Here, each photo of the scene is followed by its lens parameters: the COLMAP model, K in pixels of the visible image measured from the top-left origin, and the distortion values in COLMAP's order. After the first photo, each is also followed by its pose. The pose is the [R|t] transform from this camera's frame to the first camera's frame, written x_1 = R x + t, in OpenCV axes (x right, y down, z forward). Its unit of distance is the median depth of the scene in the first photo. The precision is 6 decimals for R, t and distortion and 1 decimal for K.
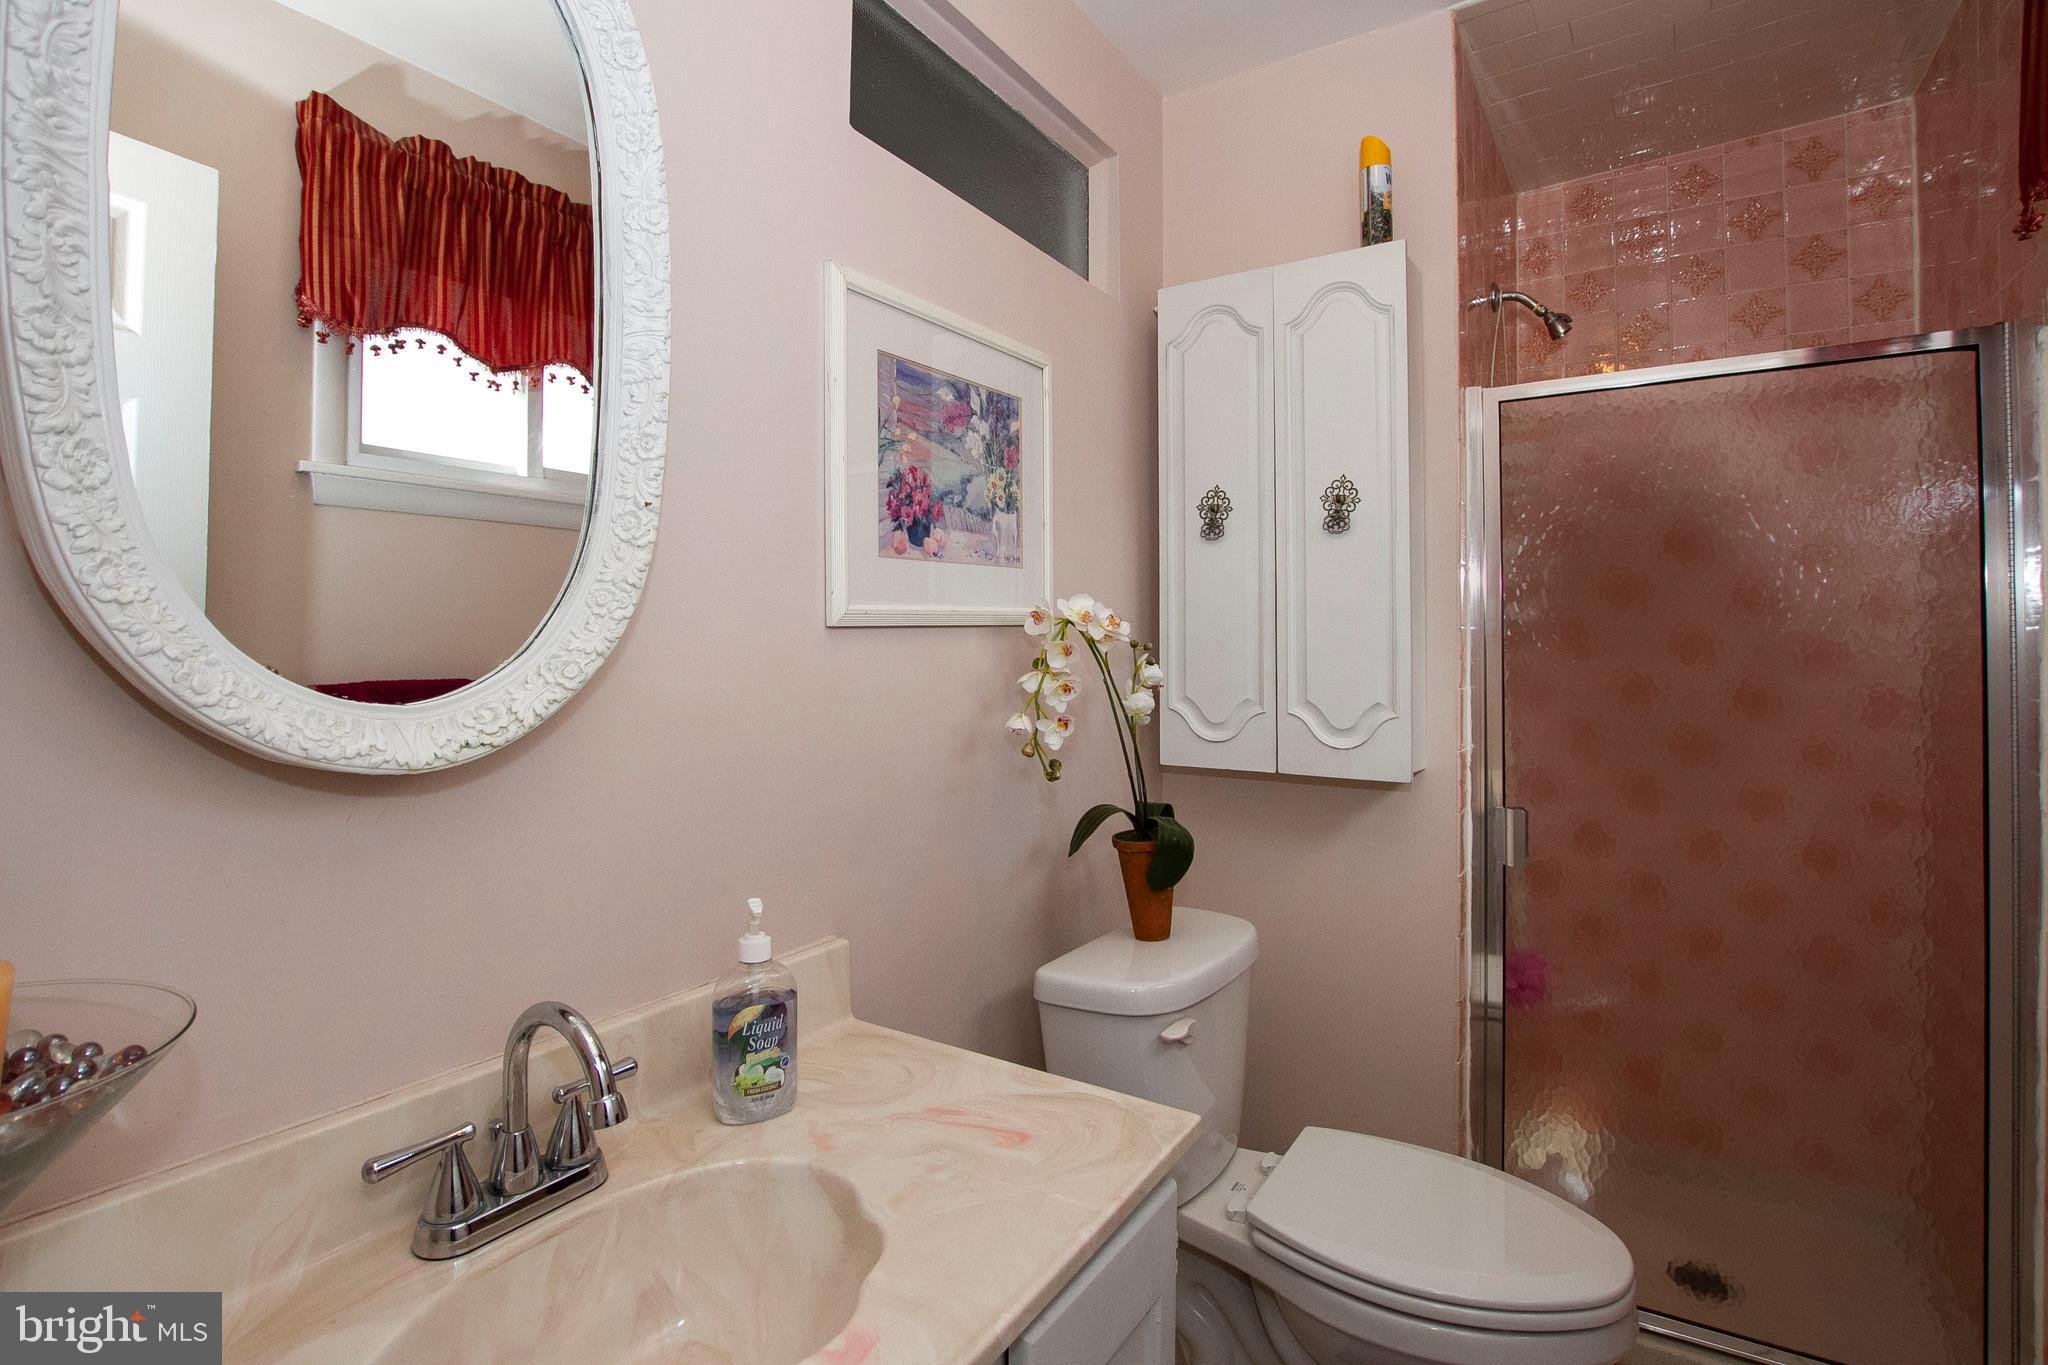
lens RADIAL K [[927.9, 0, 1014.8], [0, 927.9, 681.4], [0, 0, 1]] dist [-0.034446, 0.005084]
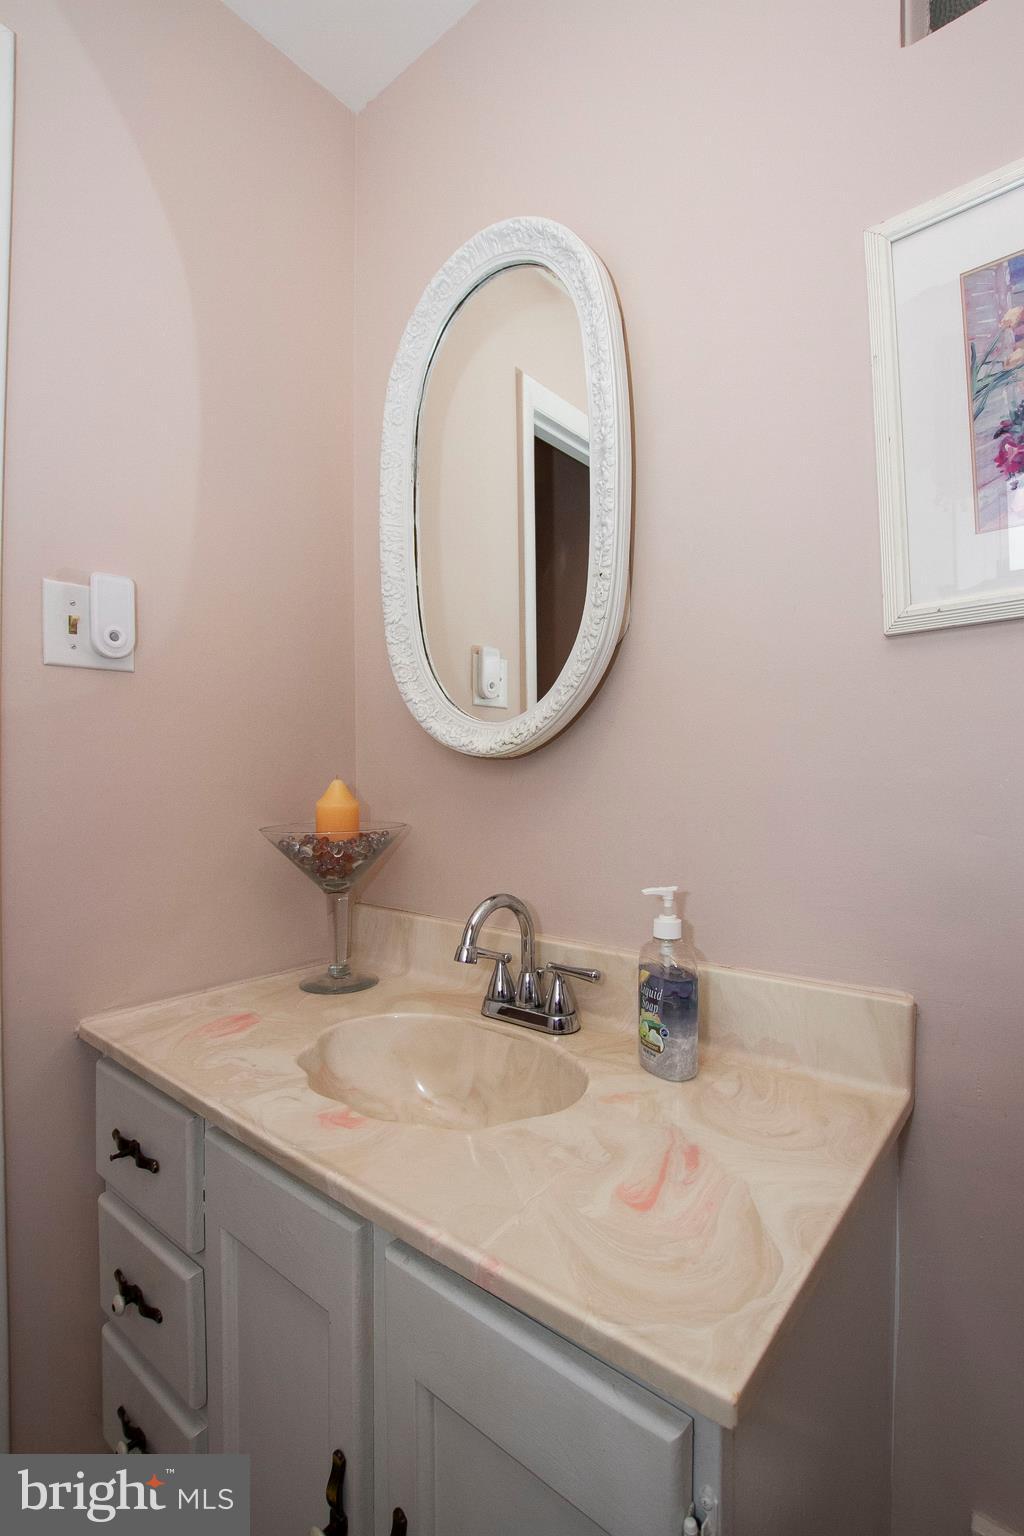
lens RADIAL K [[696.0, 0, 536.9], [0, 696.0, 791.2], [0, 0, 1]] dist [-0.034446, 0.005084]
pose [[-0.069003, 0.015942, -0.997489, 0.595723], [-0.026527, 0.999489, 0.017809, 0.106331], [0.997264, 0.027690, -0.068544, 0.887959]]
